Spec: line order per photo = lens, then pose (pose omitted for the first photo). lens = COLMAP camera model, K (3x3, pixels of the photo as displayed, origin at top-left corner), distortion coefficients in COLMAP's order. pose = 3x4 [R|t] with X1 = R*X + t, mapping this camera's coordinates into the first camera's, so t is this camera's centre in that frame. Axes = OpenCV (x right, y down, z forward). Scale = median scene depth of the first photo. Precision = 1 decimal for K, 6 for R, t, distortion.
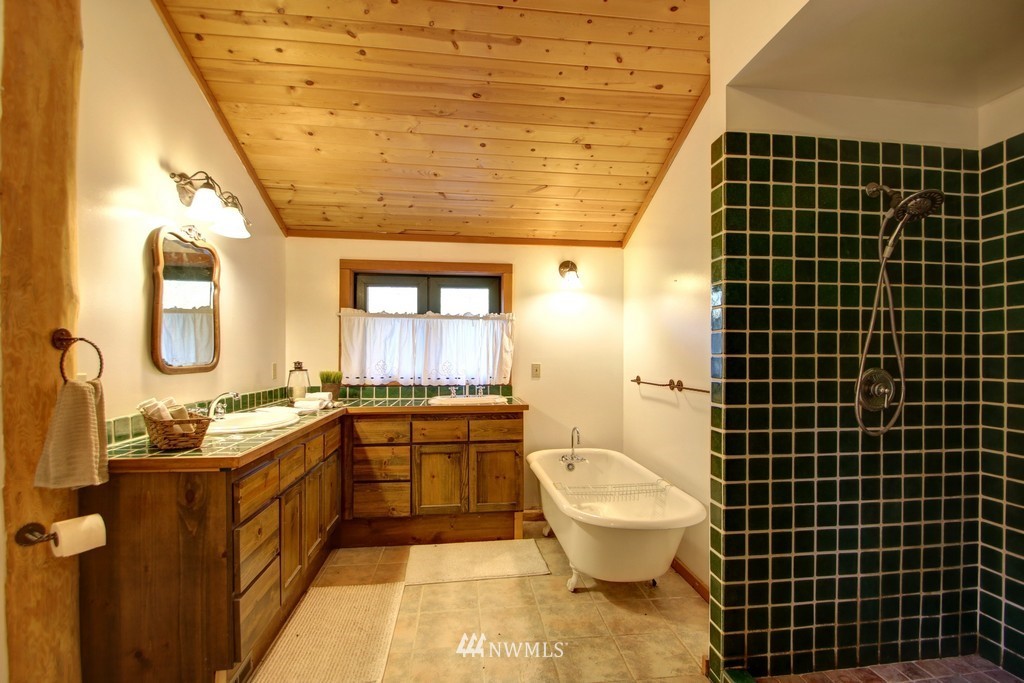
lens RADIAL K [[480.6, 0, 524.1], [0, 480.6, 357.6], [0, 0, 1]] dist [0.001745, -0.014660]
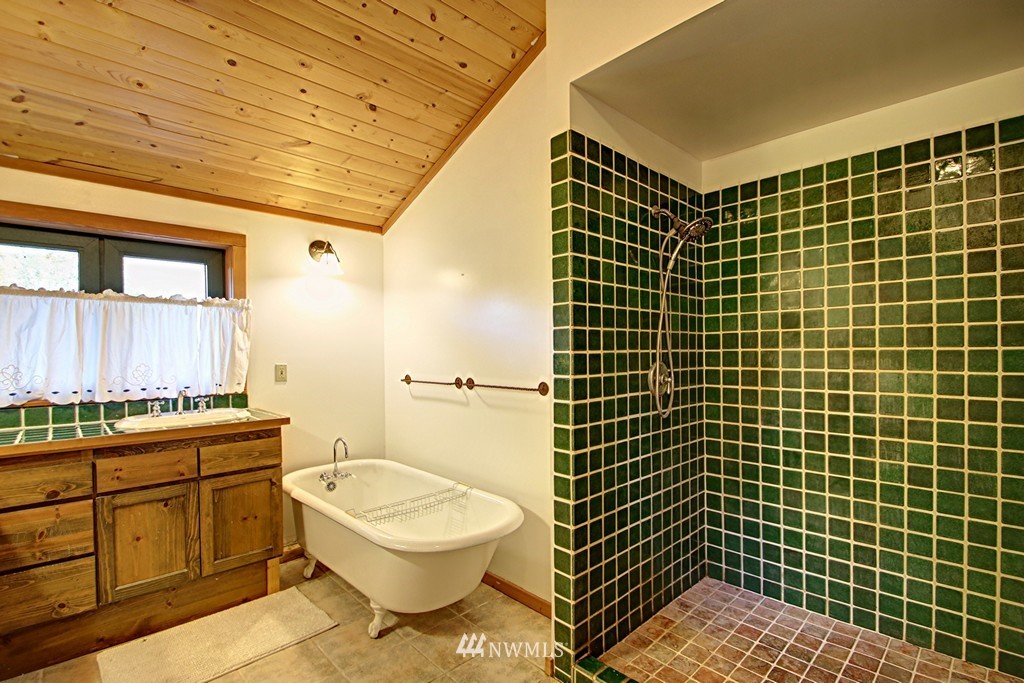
lens RADIAL K [[473.0, 0, 515.2], [0, 473.0, 354.8], [0, 0, 1]] dist [0.006047, -0.014934]
pose [[0.797149, -0.013922, 0.603622, -0.161388], [0.013313, 0.999896, 0.005479, -0.003211], [-0.603636, 0.003668, 0.797252, 0.165070]]
